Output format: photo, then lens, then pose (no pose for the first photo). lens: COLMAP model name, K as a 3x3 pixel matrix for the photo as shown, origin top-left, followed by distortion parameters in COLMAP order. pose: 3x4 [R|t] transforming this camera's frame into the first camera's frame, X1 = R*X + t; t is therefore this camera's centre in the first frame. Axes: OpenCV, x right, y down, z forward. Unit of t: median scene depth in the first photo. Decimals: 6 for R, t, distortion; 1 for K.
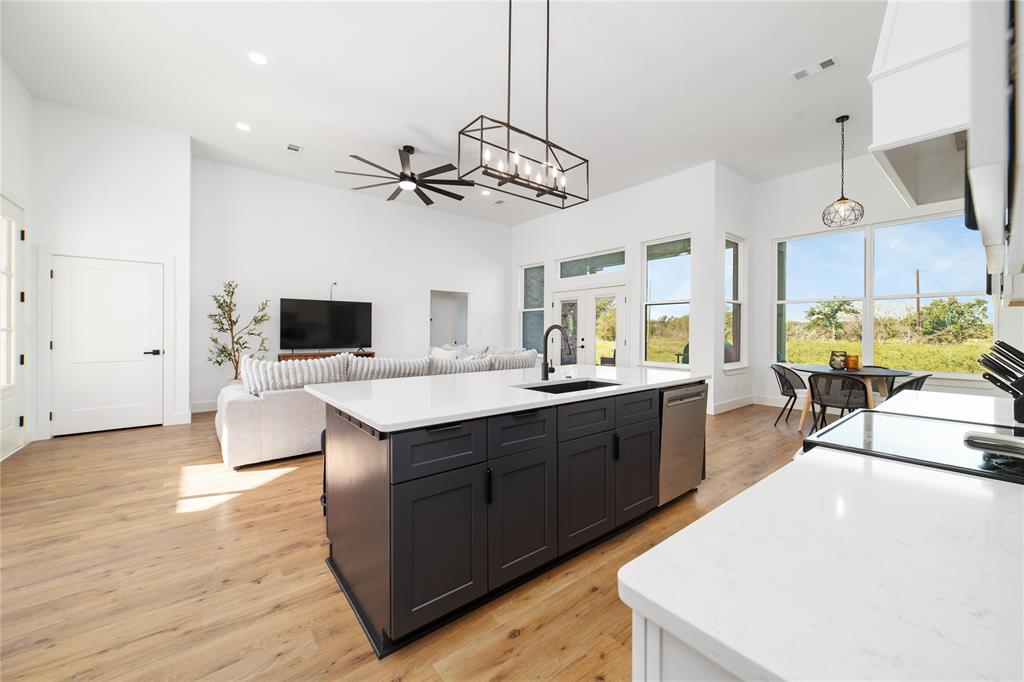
lens RADIAL K [[392.0, 0, 514.3], [0, 392.0, 331.4], [0, 0, 1]] dist [0.000060, 0.000931]
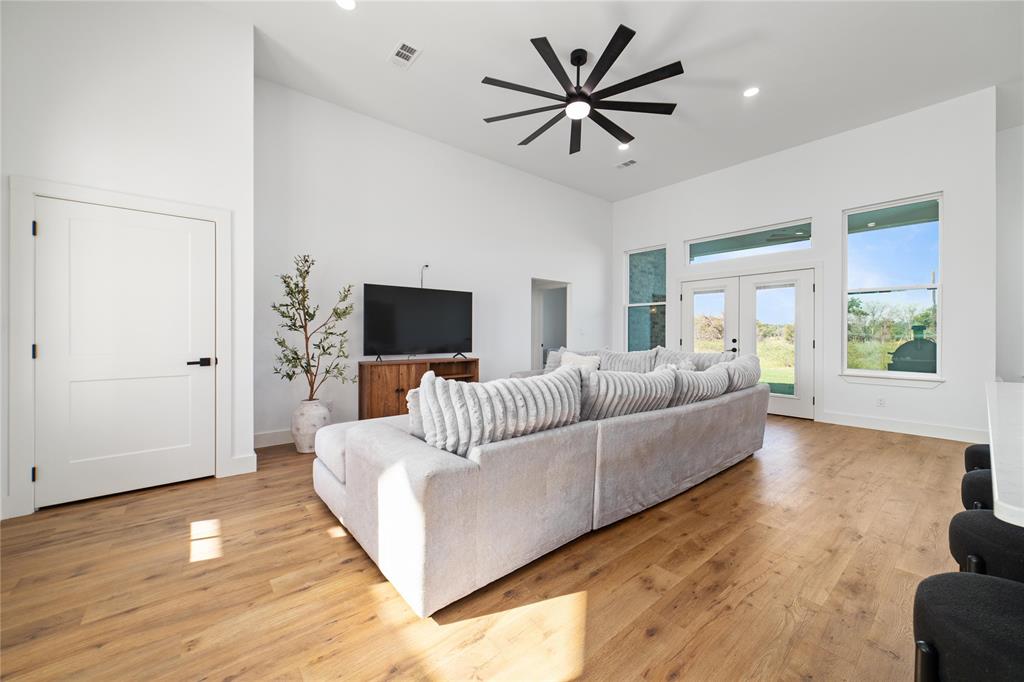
lens RADIAL K [[389.5, 0, 514.5], [0, 389.5, 335.1], [0, 0, 1]] dist [-0.001886, 0.000911]
pose [[0.999848, -0.002203, 0.017323, -0.336511], [0.002154, 0.999994, 0.002849, 0.007692], [-0.017329, -0.002812, 0.999846, 0.289851]]
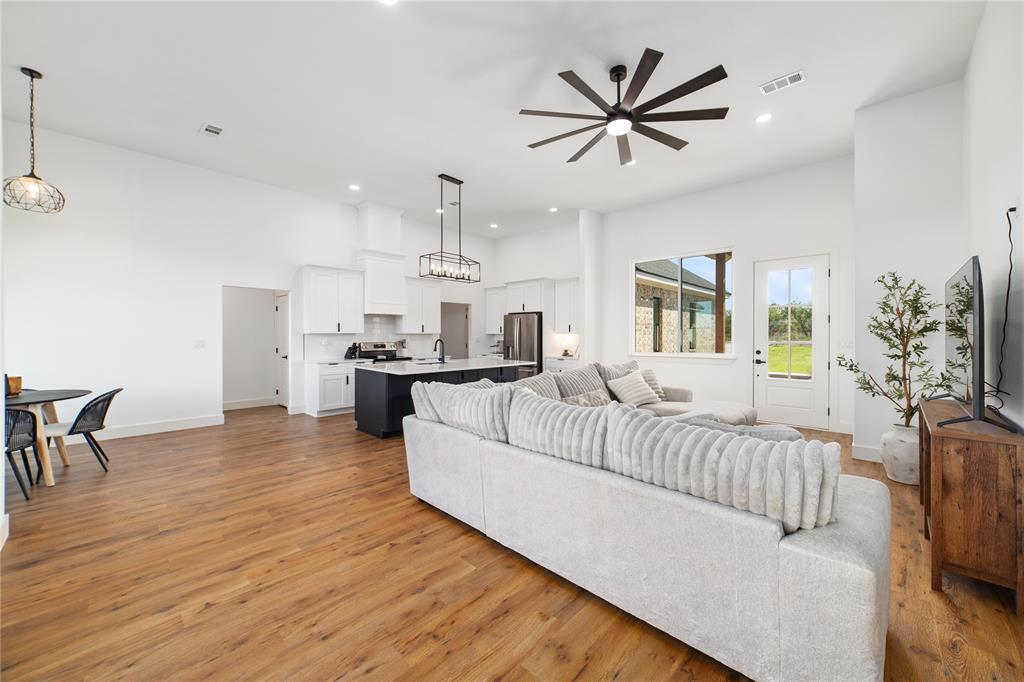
lens RADIAL K [[389.5, 0, 513.9], [0, 389.5, 335.6], [0, 0, 1]] dist [-0.001886, 0.000911]
pose [[-0.990916, -0.002435, -0.134457, -0.010190], [-0.002505, 0.999997, 0.000350, -0.016977], [0.134456, 0.000684, -0.990919, 1.395595]]
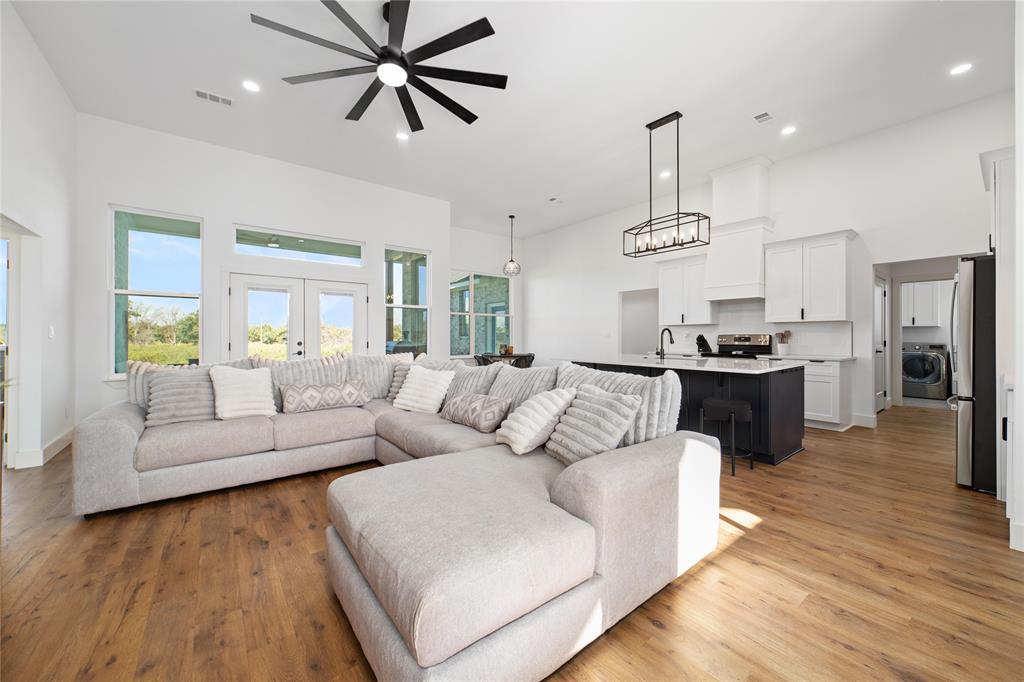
lens RADIAL K [[392.0, 0, 520.6], [0, 392.0, 334.9], [0, 0, 1]] dist [0.000060, 0.000931]
pose [[-0.002175, -0.001925, 0.999996, -0.725423], [0.001779, 0.999997, 0.001929, 0.003273], [-0.999996, 0.001783, -0.002172, 0.701538]]
